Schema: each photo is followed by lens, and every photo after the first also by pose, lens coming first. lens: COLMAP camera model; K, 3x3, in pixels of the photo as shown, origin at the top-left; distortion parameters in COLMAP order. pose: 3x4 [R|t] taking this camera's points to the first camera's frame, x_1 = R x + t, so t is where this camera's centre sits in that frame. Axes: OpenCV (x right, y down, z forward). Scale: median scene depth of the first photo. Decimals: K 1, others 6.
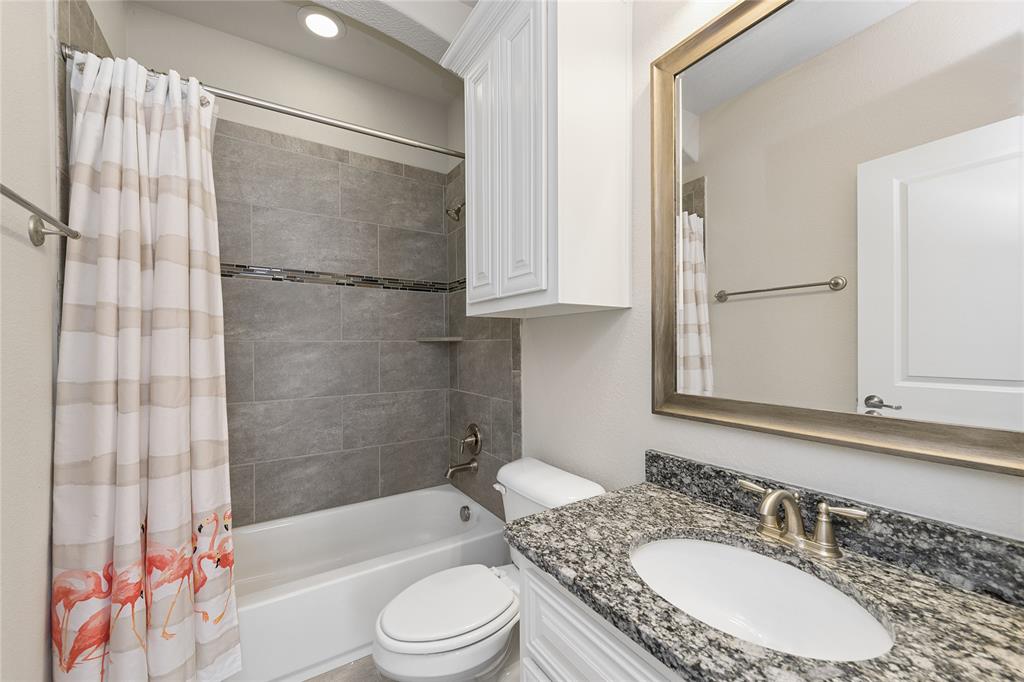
lens RADIAL K [[398.4, 0, 509.7], [0, 398.4, 338.4], [0, 0, 1]] dist [0.007902, -0.000467]
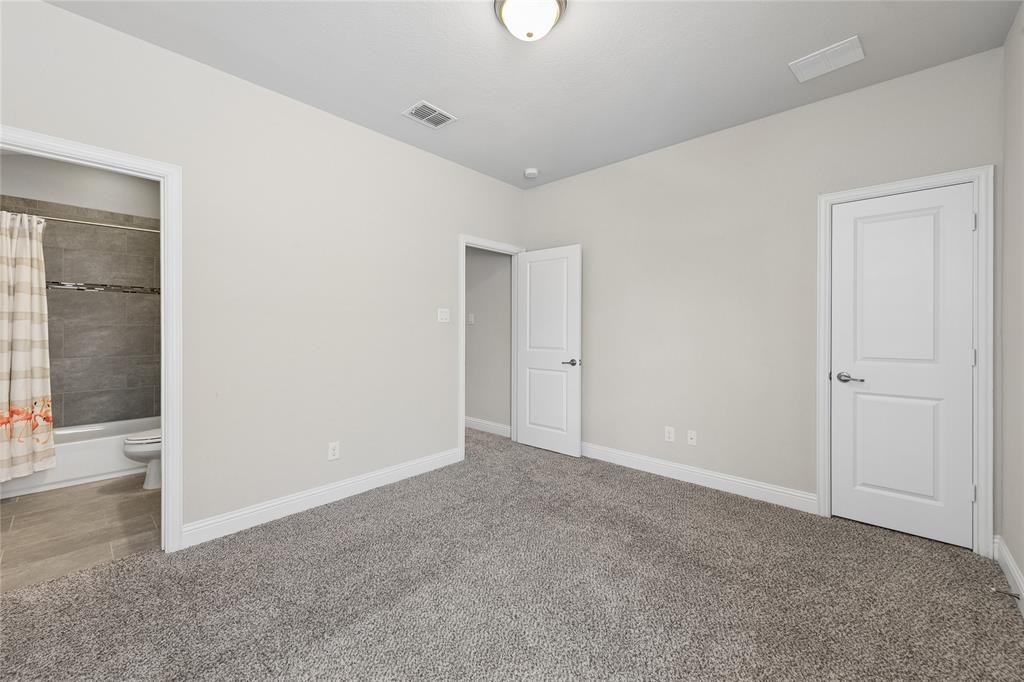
lens RADIAL K [[409.3, 0, 511.4], [0, 409.3, 321.8], [0, 0, 1]] dist [0.001359, 0.000406]
pose [[0.965562, 0.011449, 0.259923, 1.270413], [-0.011406, 0.999934, -0.001674, -0.037771], [-0.259925, -0.001349, 0.965628, -2.010374]]
